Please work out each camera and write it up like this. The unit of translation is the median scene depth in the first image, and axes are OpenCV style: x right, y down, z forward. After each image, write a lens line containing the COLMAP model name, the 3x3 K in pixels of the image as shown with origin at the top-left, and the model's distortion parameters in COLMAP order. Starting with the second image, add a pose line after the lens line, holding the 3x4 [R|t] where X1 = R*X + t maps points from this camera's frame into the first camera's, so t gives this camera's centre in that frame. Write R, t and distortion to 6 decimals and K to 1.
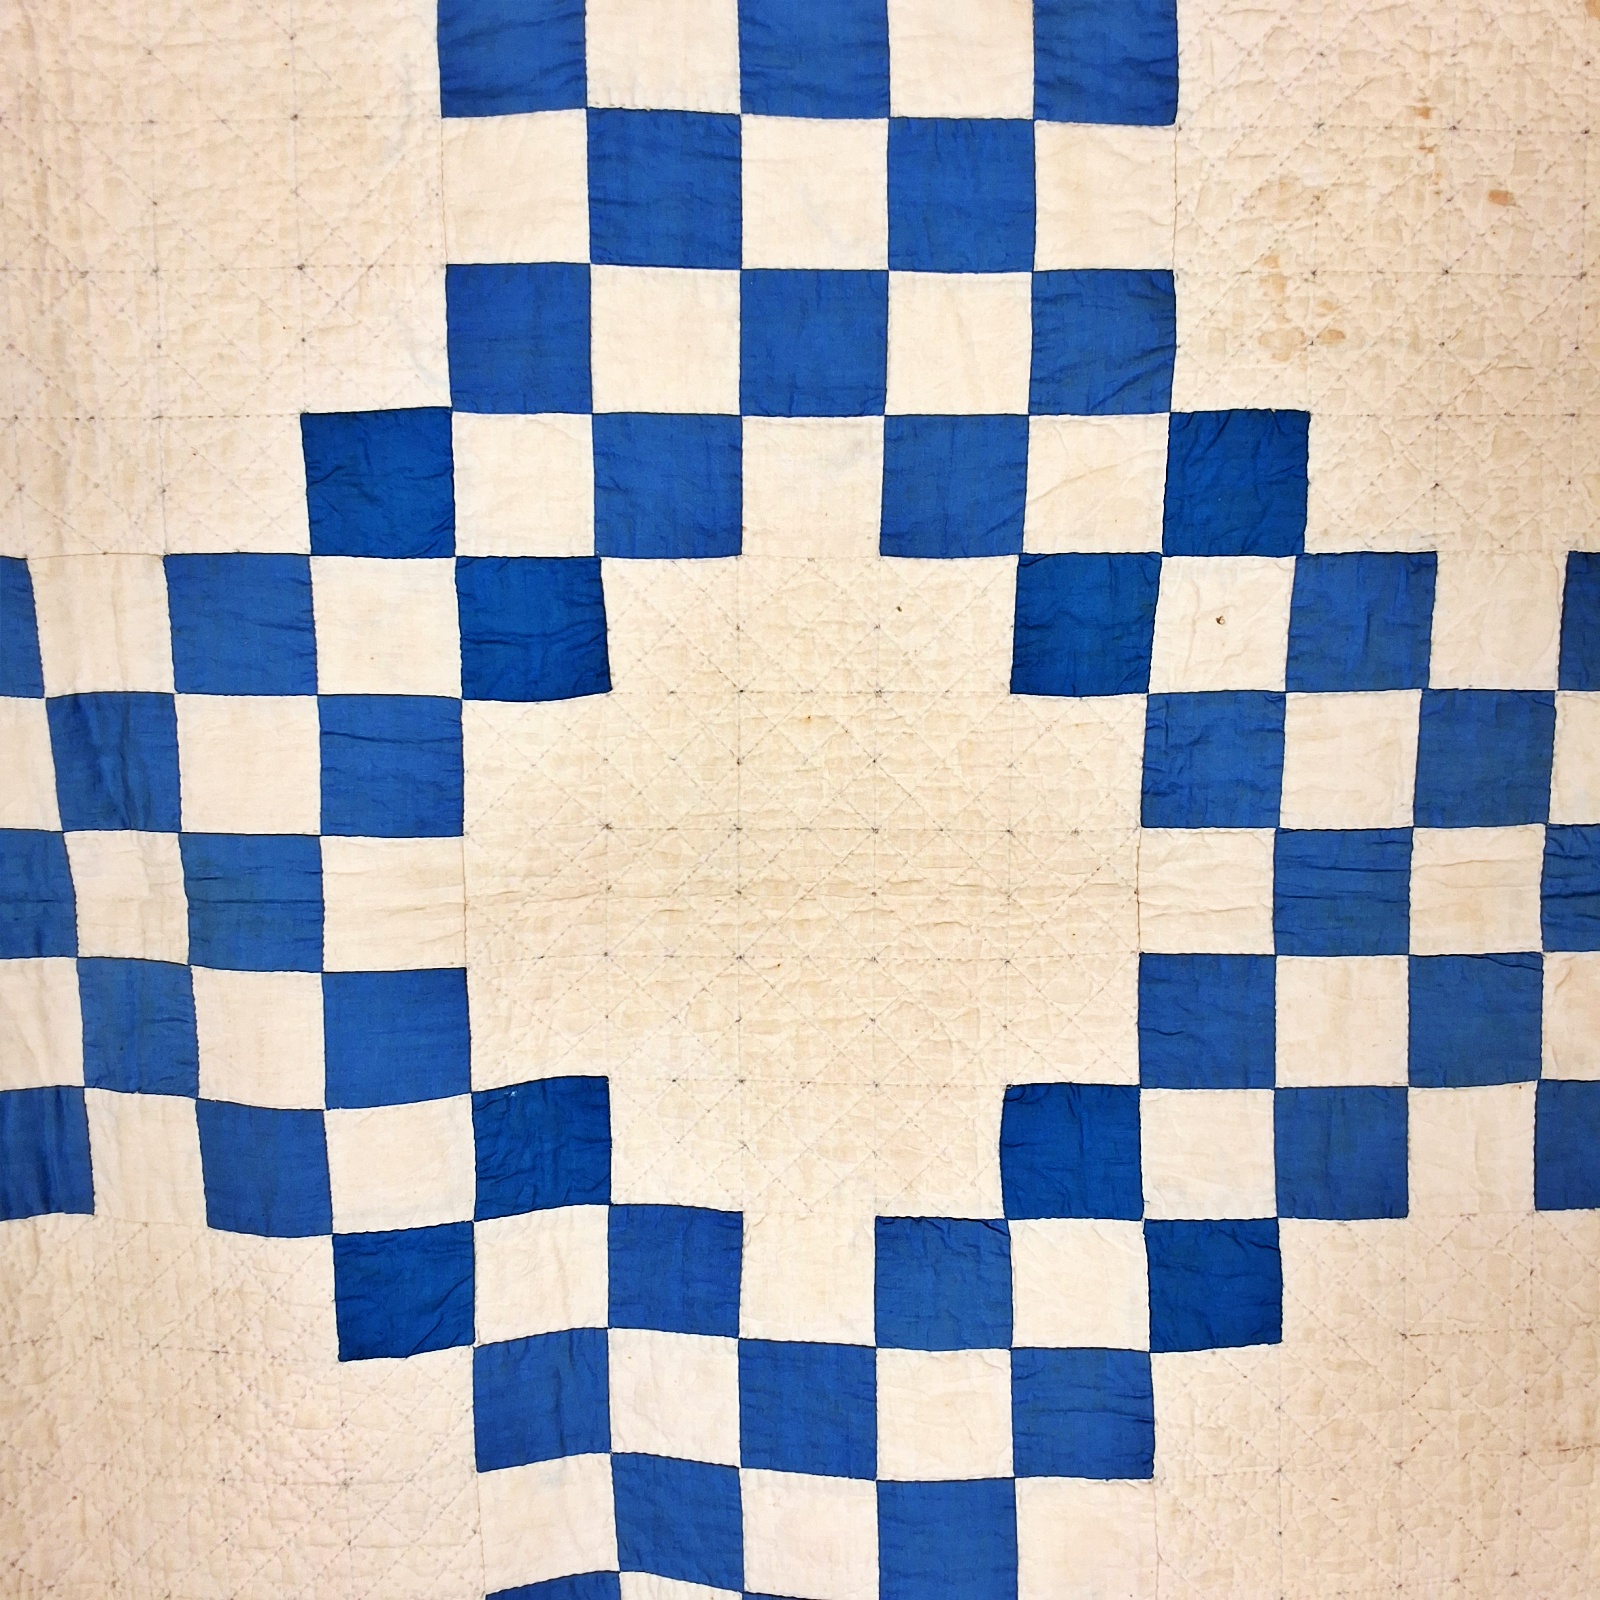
lens RADIAL K [[1739.3, 0, 800.0], [0, 1739.3, 800.0], [0, 0, 1]] dist [0.143933, -0.274543]
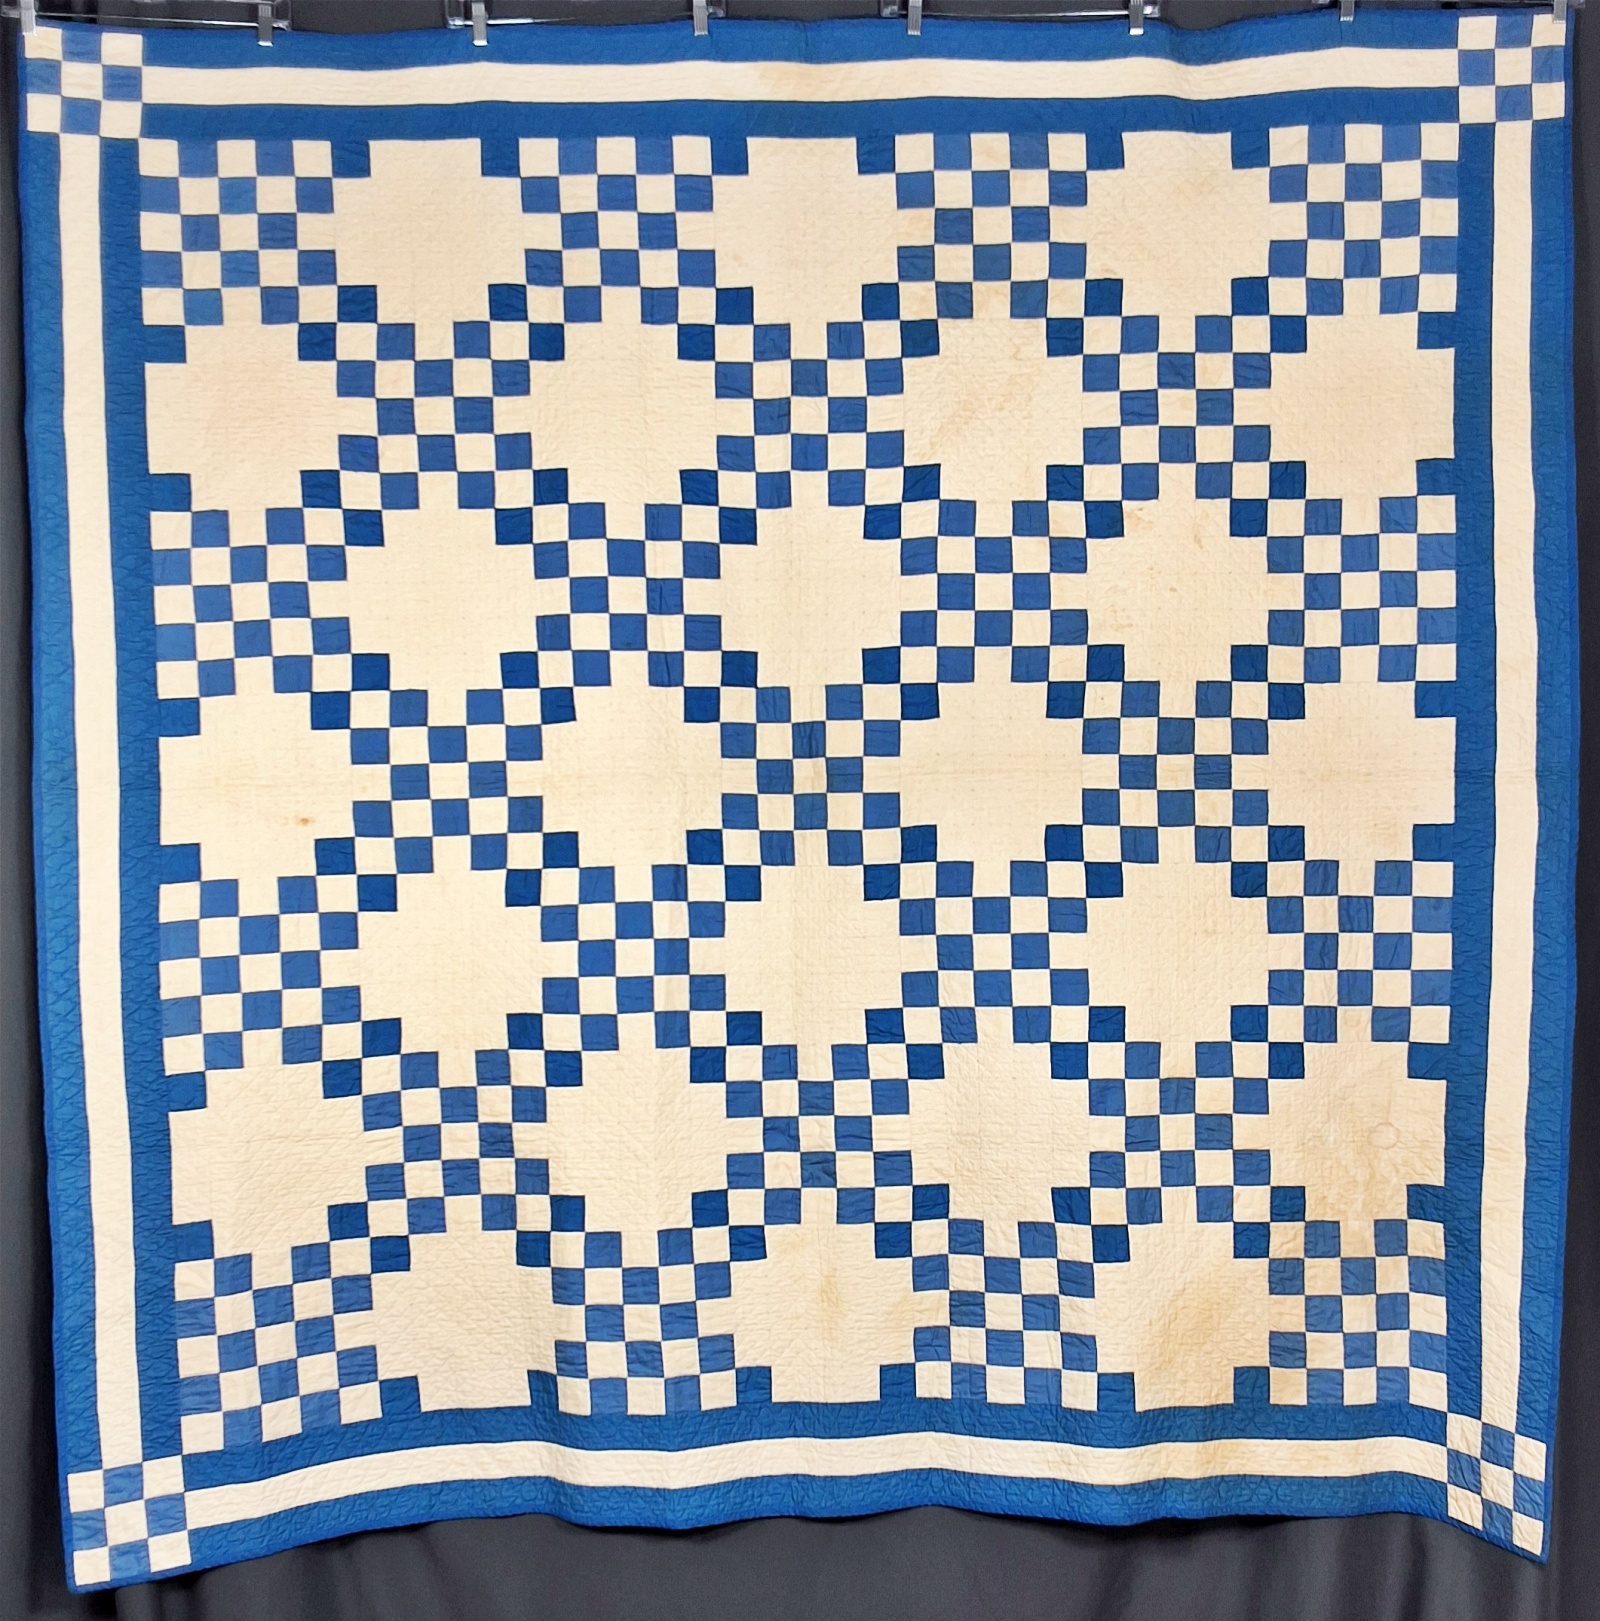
lens RADIAL K [[1843.3, 0, 788.4], [0, 1843.3, 871.8], [0, 0, 1]] dist [0.130972, -0.283842]
pose [[0.995732, 0.000300, -0.092288, -0.064461], [-0.011375, 0.992770, -0.119493, 0.754221], [0.091585, 0.120033, 0.988536, -2.967012]]
